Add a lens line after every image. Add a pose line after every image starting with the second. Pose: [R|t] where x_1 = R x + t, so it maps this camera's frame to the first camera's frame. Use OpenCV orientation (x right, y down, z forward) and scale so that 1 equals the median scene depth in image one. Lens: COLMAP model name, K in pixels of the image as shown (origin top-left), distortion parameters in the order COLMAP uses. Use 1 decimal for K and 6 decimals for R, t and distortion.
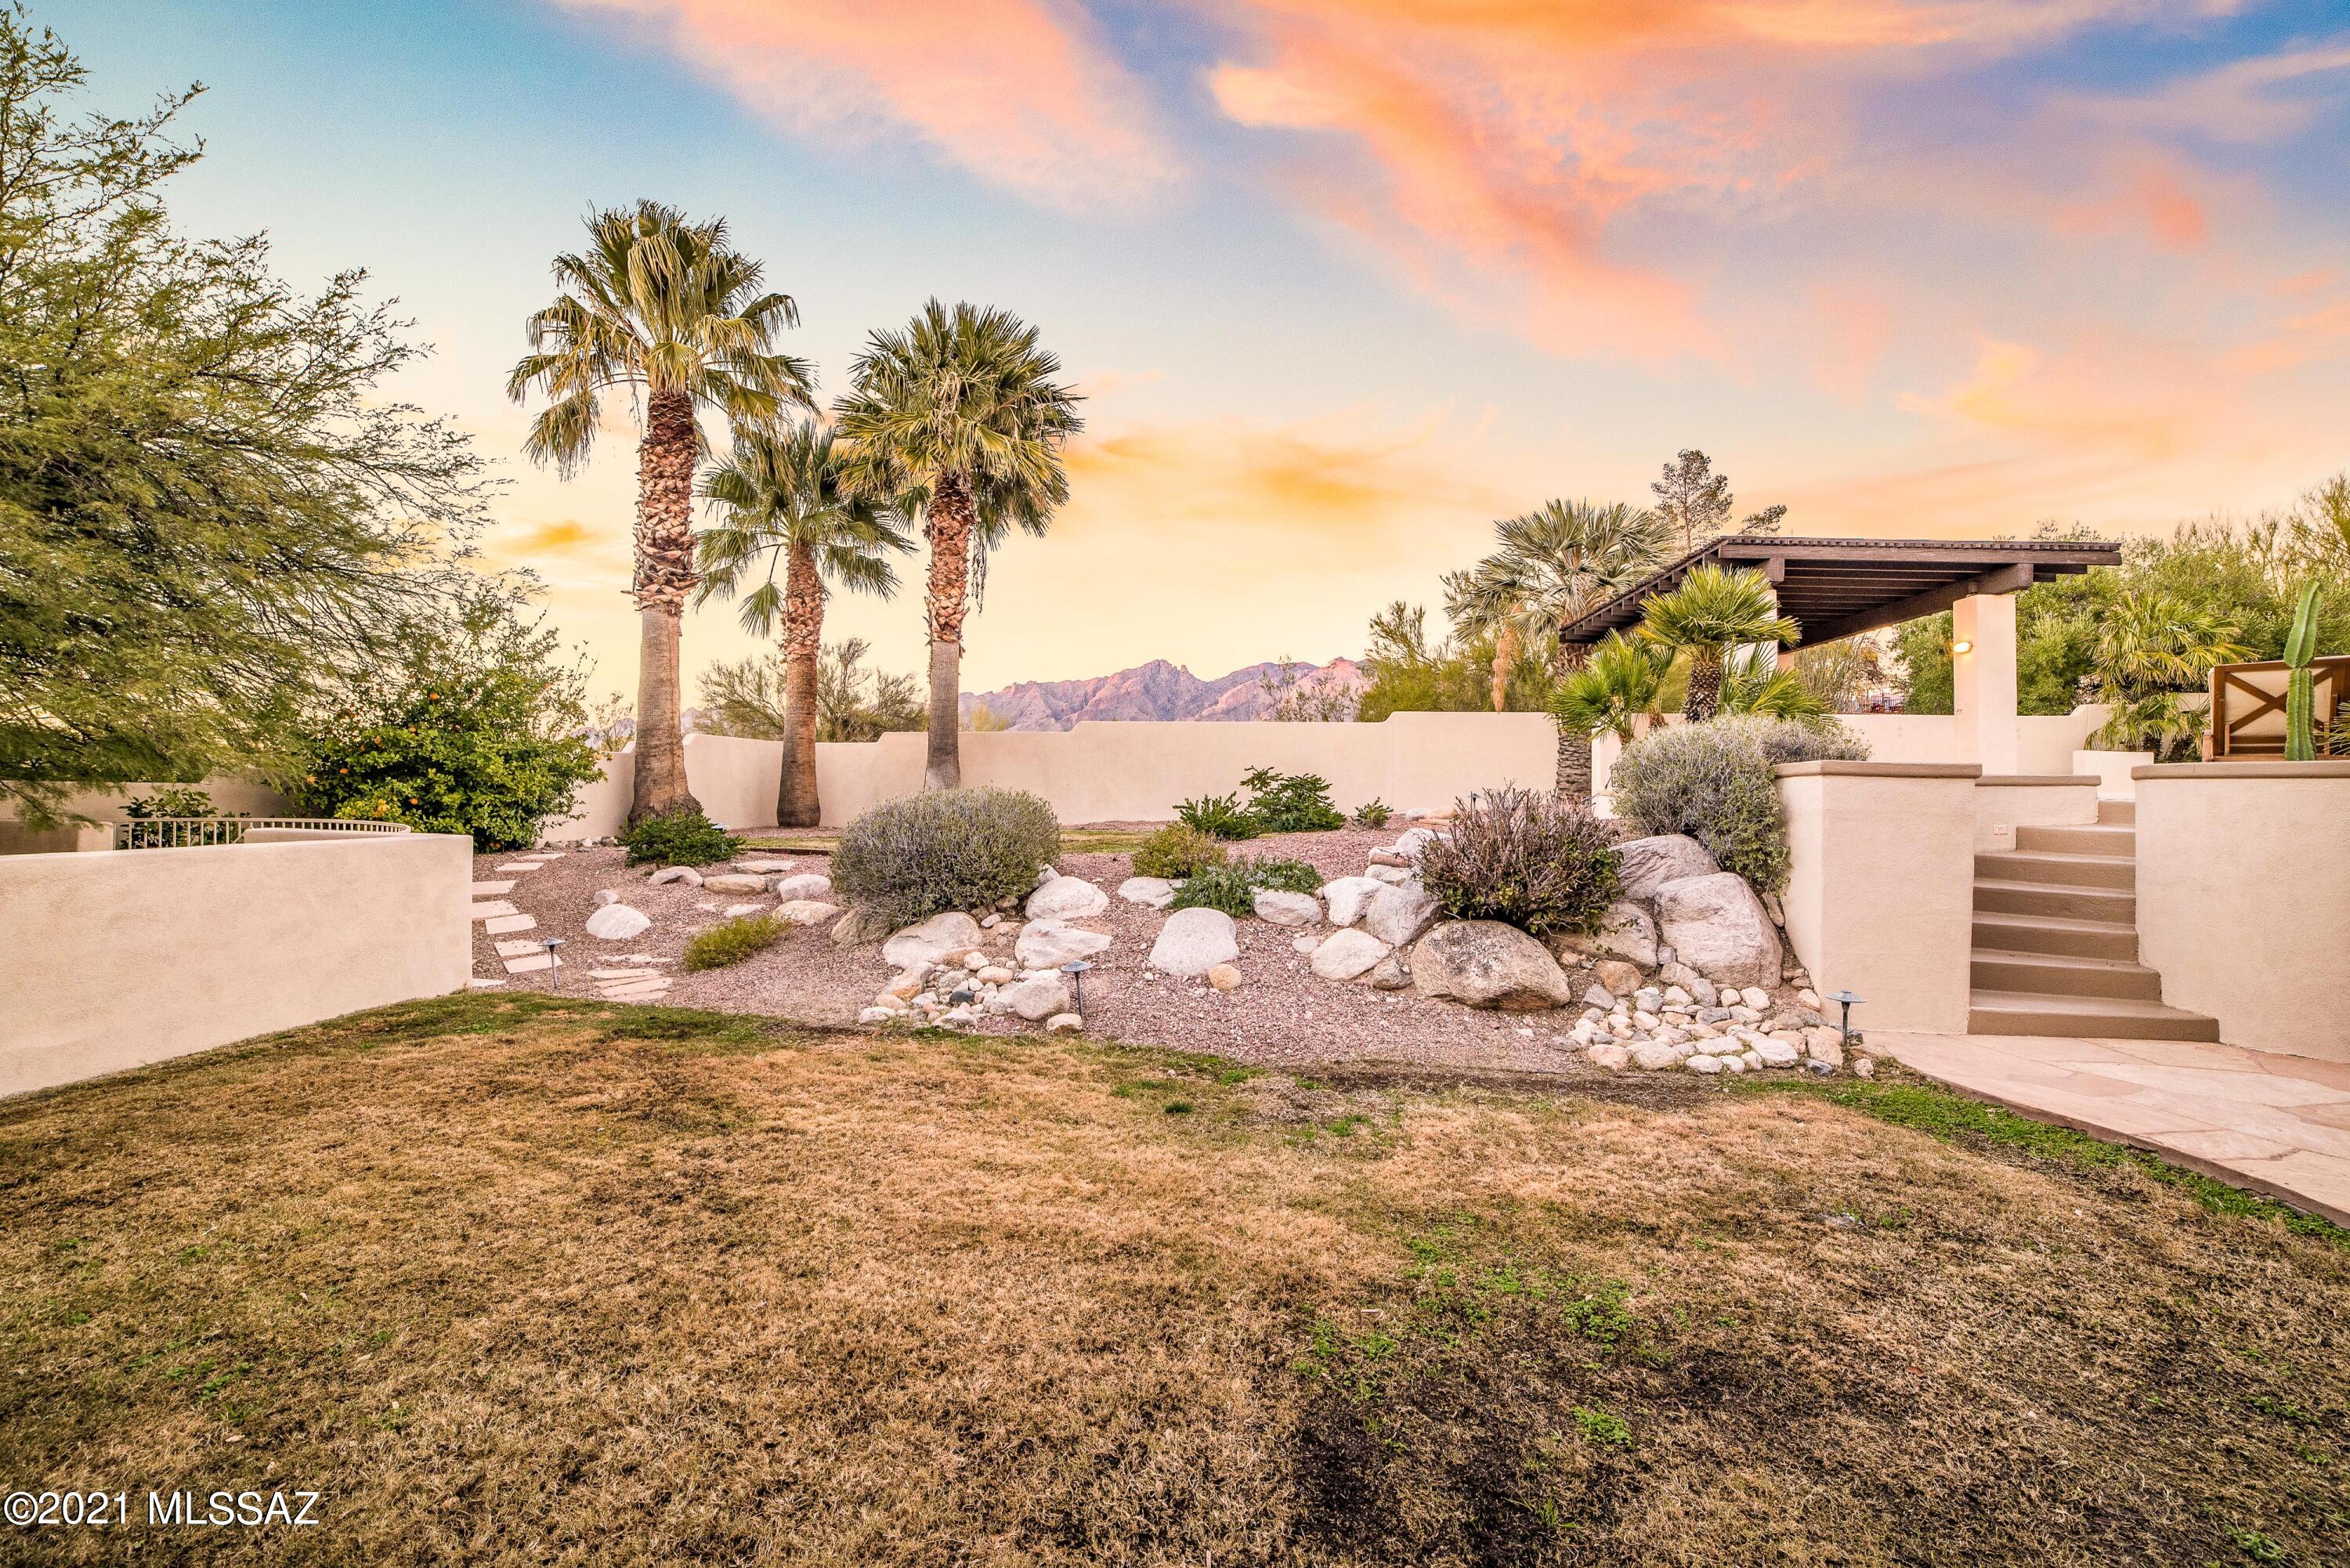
lens RADIAL K [[976.5, 0, 1183.4], [0, 976.5, 792.5], [0, 0, 1]] dist [-0.004668, 0.000763]
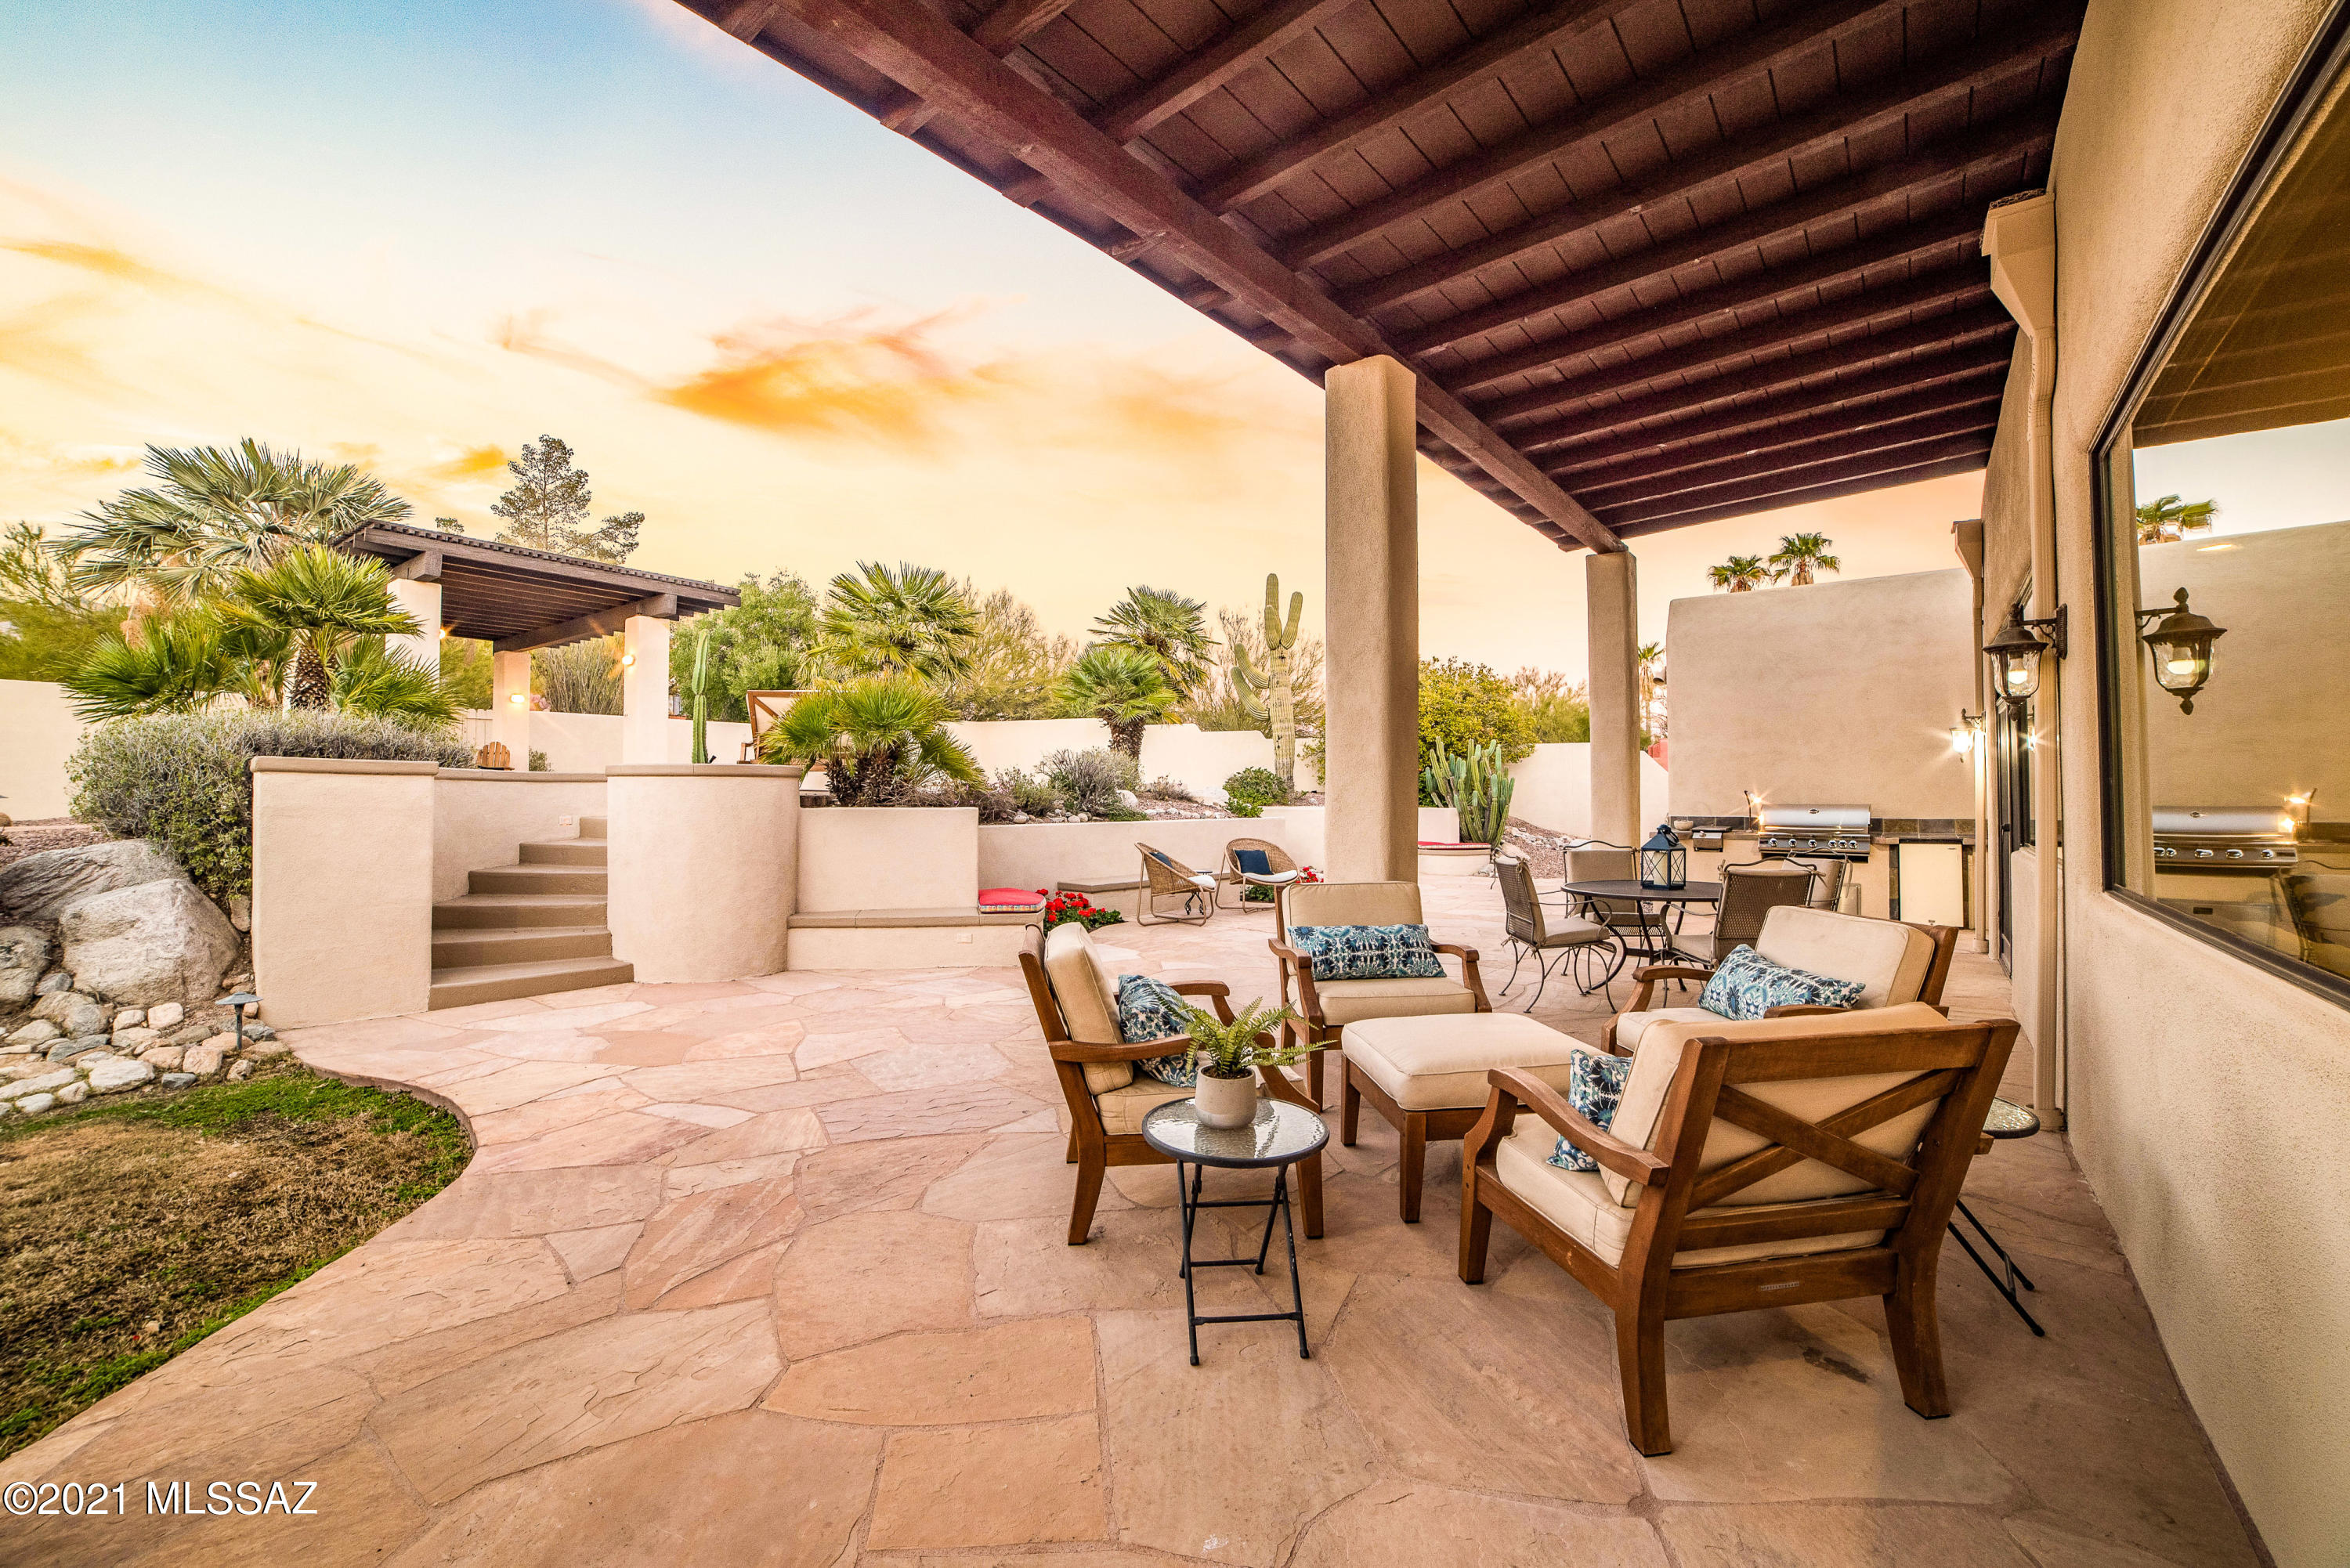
lens RADIAL K [[976.5, 0, 1169.4], [0, 976.5, 780.8], [0, 0, 1]] dist [-0.004668, 0.000763]
pose [[0.584833, -0.001309, 0.811153, 0.346914], [0.007035, 0.999969, -0.003459, 0.000962], [-0.811124, 0.007729, 0.584824, -0.260283]]
